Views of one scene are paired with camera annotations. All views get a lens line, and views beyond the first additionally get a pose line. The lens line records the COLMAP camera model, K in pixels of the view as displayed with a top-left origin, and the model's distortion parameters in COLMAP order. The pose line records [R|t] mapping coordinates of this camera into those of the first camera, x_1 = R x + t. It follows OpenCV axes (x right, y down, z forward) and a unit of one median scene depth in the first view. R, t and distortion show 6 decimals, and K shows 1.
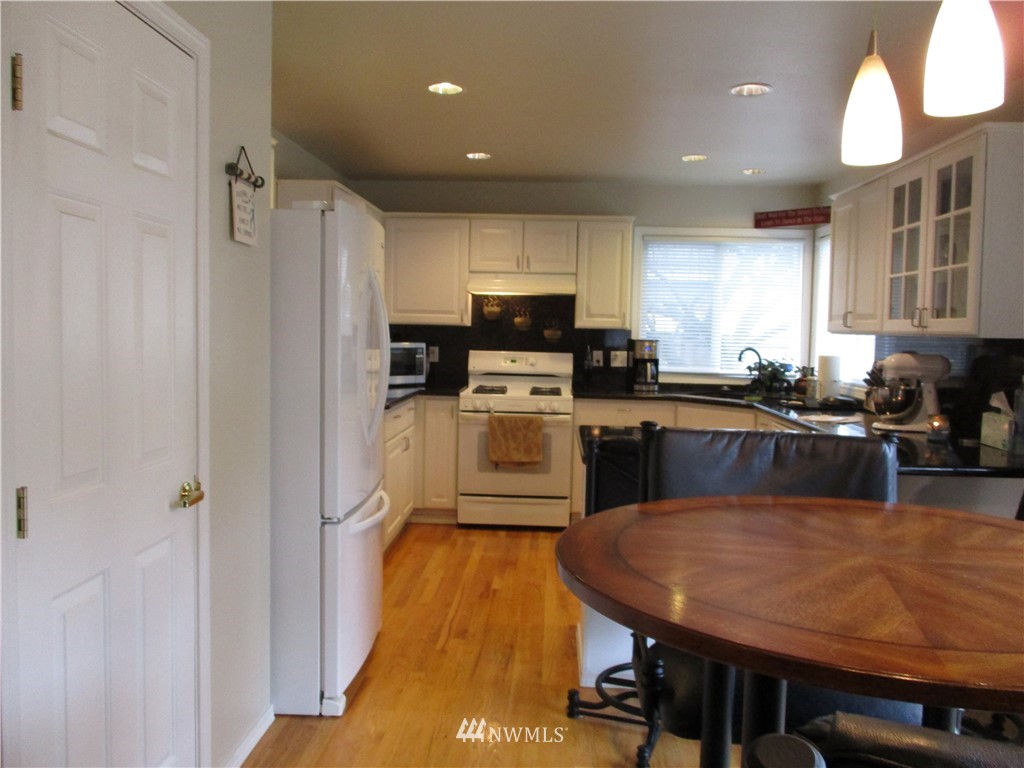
lens RADIAL K [[857.9, 0, 512.0], [0, 857.9, 384.0], [0, 0, 1]] dist [-0.012831, -0.015037]
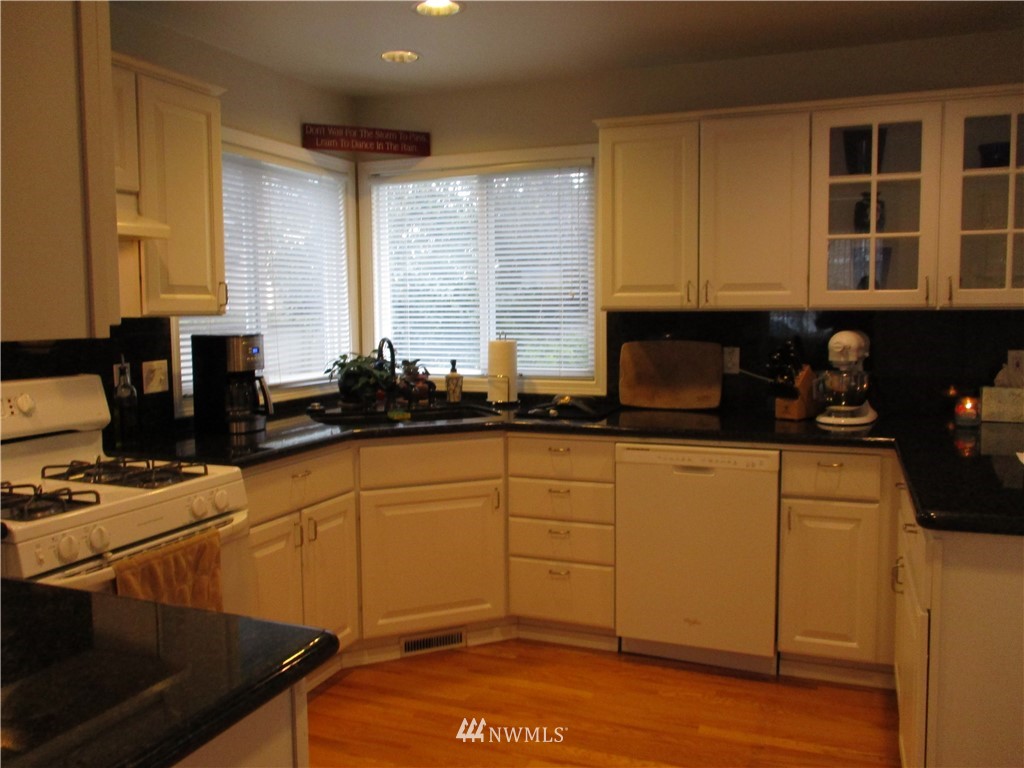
lens RADIAL K [[857.9, 0, 512.0], [0, 857.9, 384.0], [0, 0, 1]] dist [-0.012831, -0.015037]
pose [[0.317036, -0.110581, 0.941945, -0.288579], [0.078761, 0.992819, 0.090044, -0.056054], [-0.945138, 0.045641, 0.323469, 0.681663]]
